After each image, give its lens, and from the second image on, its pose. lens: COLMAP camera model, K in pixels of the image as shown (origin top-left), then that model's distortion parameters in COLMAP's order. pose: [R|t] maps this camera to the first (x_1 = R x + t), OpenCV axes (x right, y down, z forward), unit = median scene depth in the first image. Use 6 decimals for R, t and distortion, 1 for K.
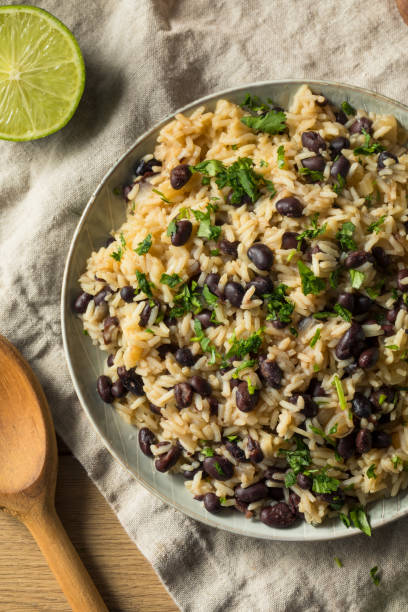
lens RADIAL K [[1983.5, 0, 204.0], [0, 1983.5, 306.0], [0, 0, 1]] dist [0.047058, 0.219189]
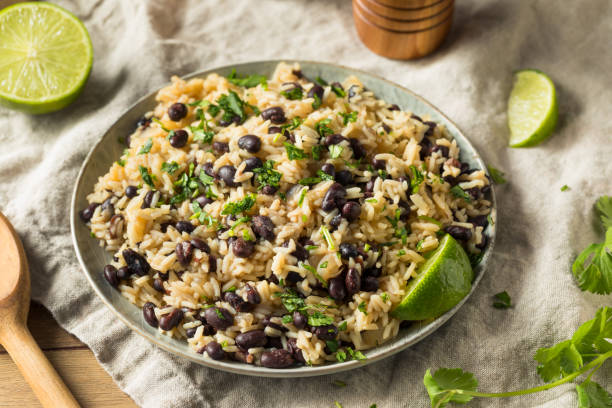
lens RADIAL K [[1937.2, 0, 306.0], [0, 1937.2, 204.0], [0, 0, 1]] dist [0.125212, -4.261683]
pose [[0.997635, -0.030512, 0.061586, -0.008284], [0.059448, 0.832765, -0.550426, 0.604342], [-0.034492, 0.552785, 0.832610, 0.102206]]
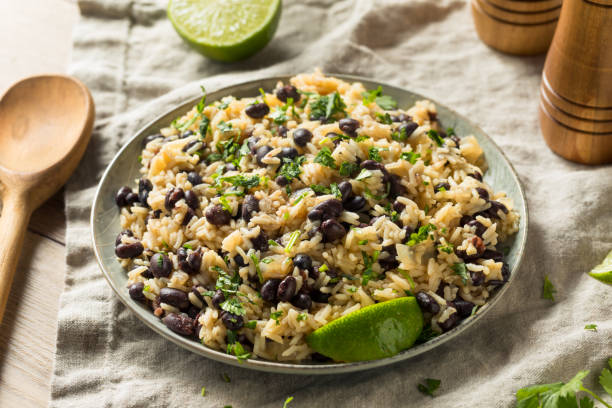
lens RADIAL K [[1937.2, 0, 306.0], [0, 1937.2, 204.0], [0, 0, 1]] dist [0.125212, -4.261683]
pose [[0.830971, 0.374950, -0.410974, 0.483182], [-0.549388, 0.669307, -0.500200, 0.533358], [0.087518, 0.641436, 0.762168, 0.200024]]
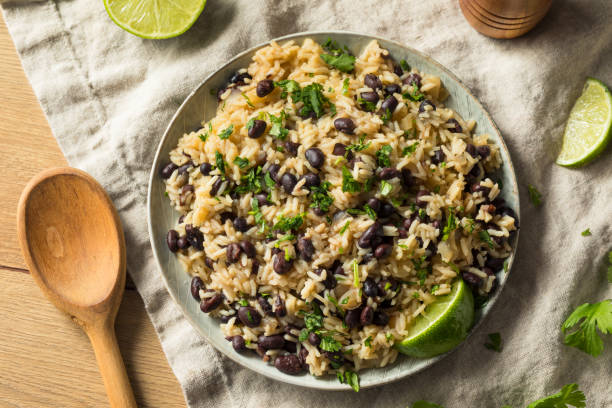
lens RADIAL K [[1937.2, 0, 306.0], [0, 1937.2, 204.0], [0, 0, 1]] dist [0.125212, -4.261683]
pose [[0.980714, 0.195303, 0.007542, 0.019252], [-0.193312, 0.974960, -0.109925, 0.140007], [-0.028822, 0.106347, 0.993911, -0.225686]]
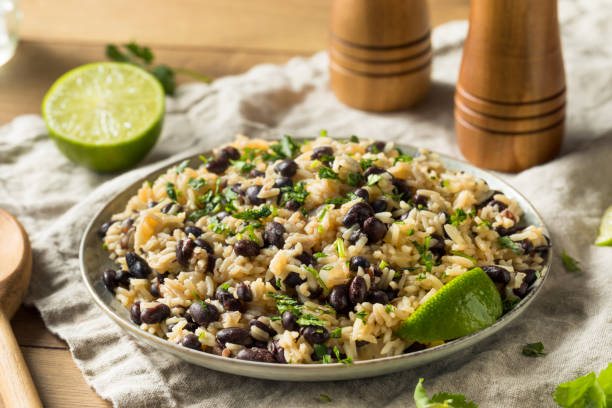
lens RADIAL K [[1983.5, 0, 306.0], [0, 1983.5, 204.0], [0, 0, 1]] dist [0.047058, 0.219189]
pose [[0.984926, 0.076161, -0.155310, 0.198755], [-0.169721, 0.598908, -0.782626, 0.785052], [0.033410, 0.797188, 0.602806, 0.388527]]
